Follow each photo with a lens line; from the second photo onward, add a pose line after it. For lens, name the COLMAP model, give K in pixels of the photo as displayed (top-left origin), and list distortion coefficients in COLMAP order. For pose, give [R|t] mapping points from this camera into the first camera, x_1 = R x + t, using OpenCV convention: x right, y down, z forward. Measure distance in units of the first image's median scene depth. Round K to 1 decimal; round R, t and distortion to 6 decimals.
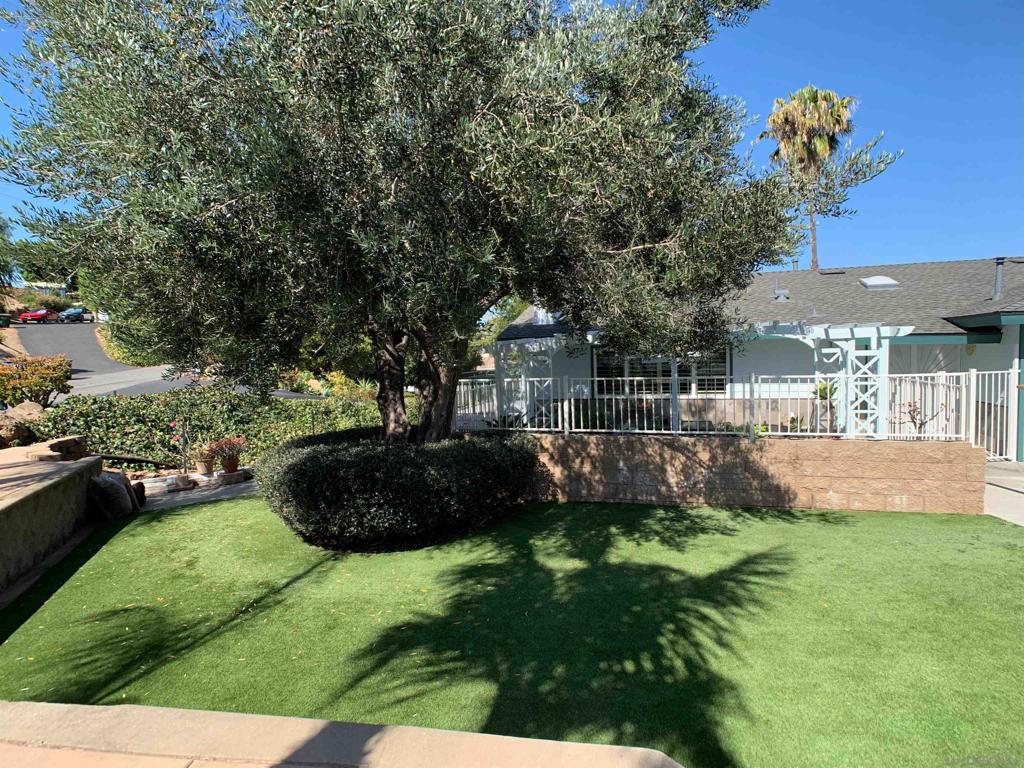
lens RADIAL K [[524.2, 0, 522.2], [0, 524.2, 380.7], [0, 0, 1]] dist [-0.032155, -0.000627]
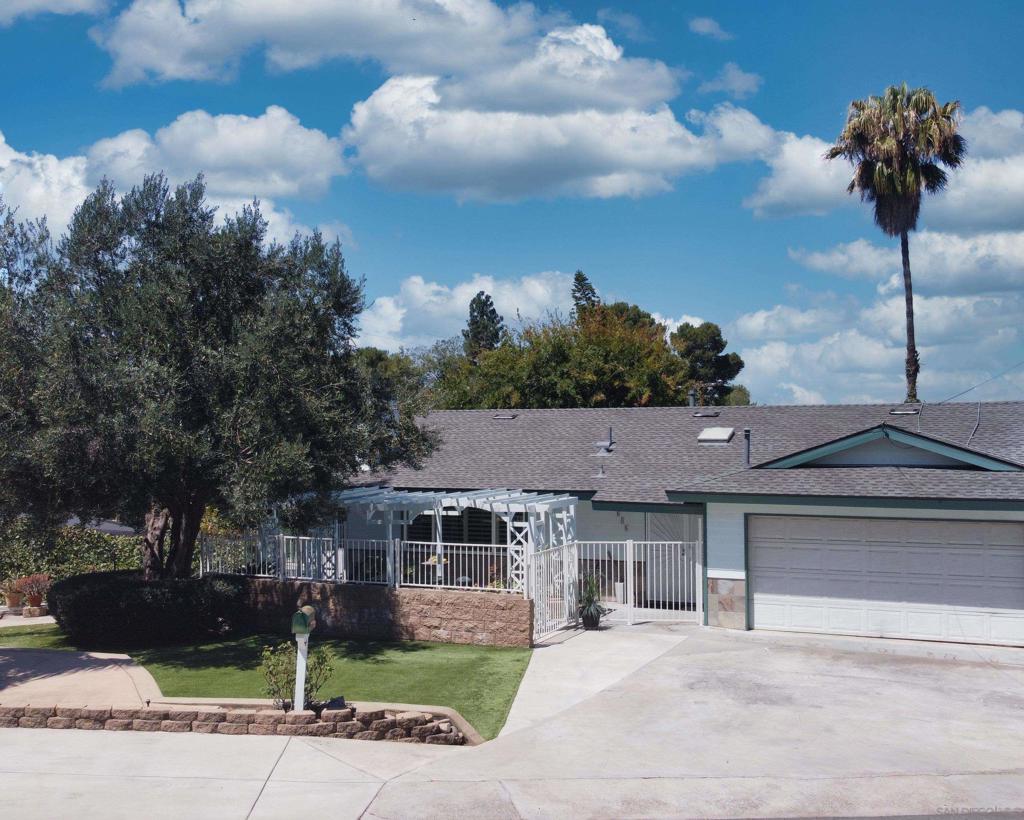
lens RADIAL K [[1082.8, 0, 500.1], [0, 1082.8, 413.7], [0, 0, 1]] dist [-0.000962, -0.018714]
pose [[0.990881, 0.021319, -0.133043, 1.056660], [-0.031462, 0.996717, -0.074602, -0.134637], [0.131016, 0.078108, 0.988299, -1.737743]]
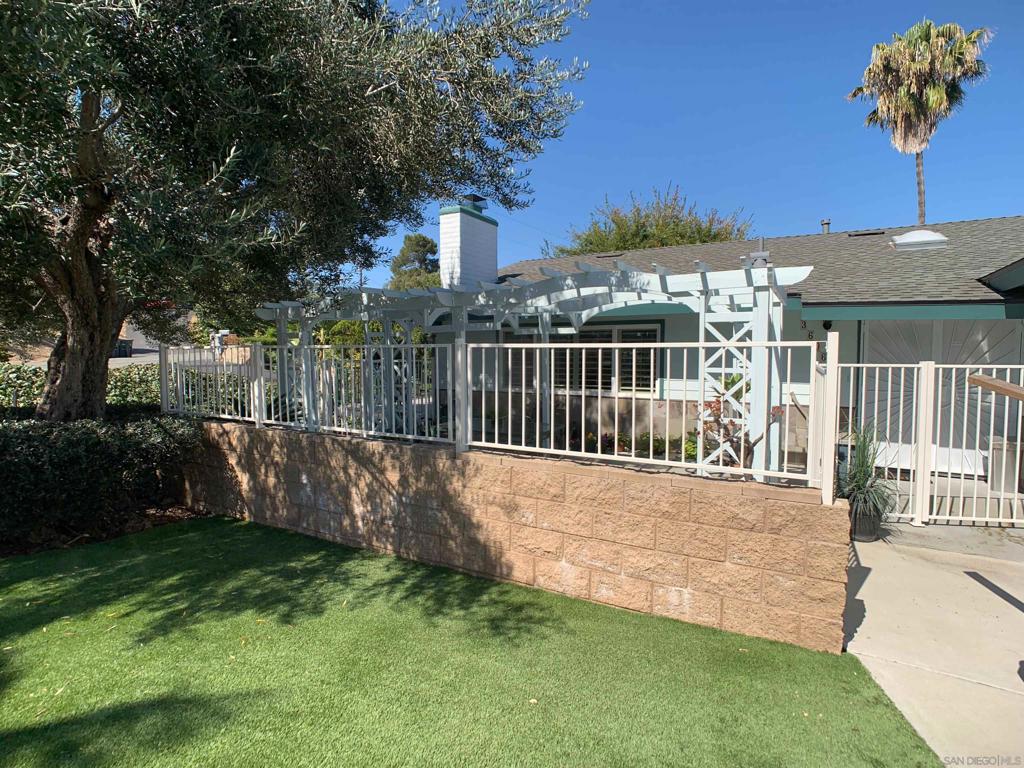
lens RADIAL K [[526.1, 0, 516.6], [0, 526.1, 377.4], [0, 0, 1]] dist [-0.044365, 0.014674]
pose [[0.974265, 0.036211, -0.222477, 0.626773], [-0.038411, 0.999246, -0.005570, 0.025321], [0.222108, 0.013972, 0.974922, 0.426354]]
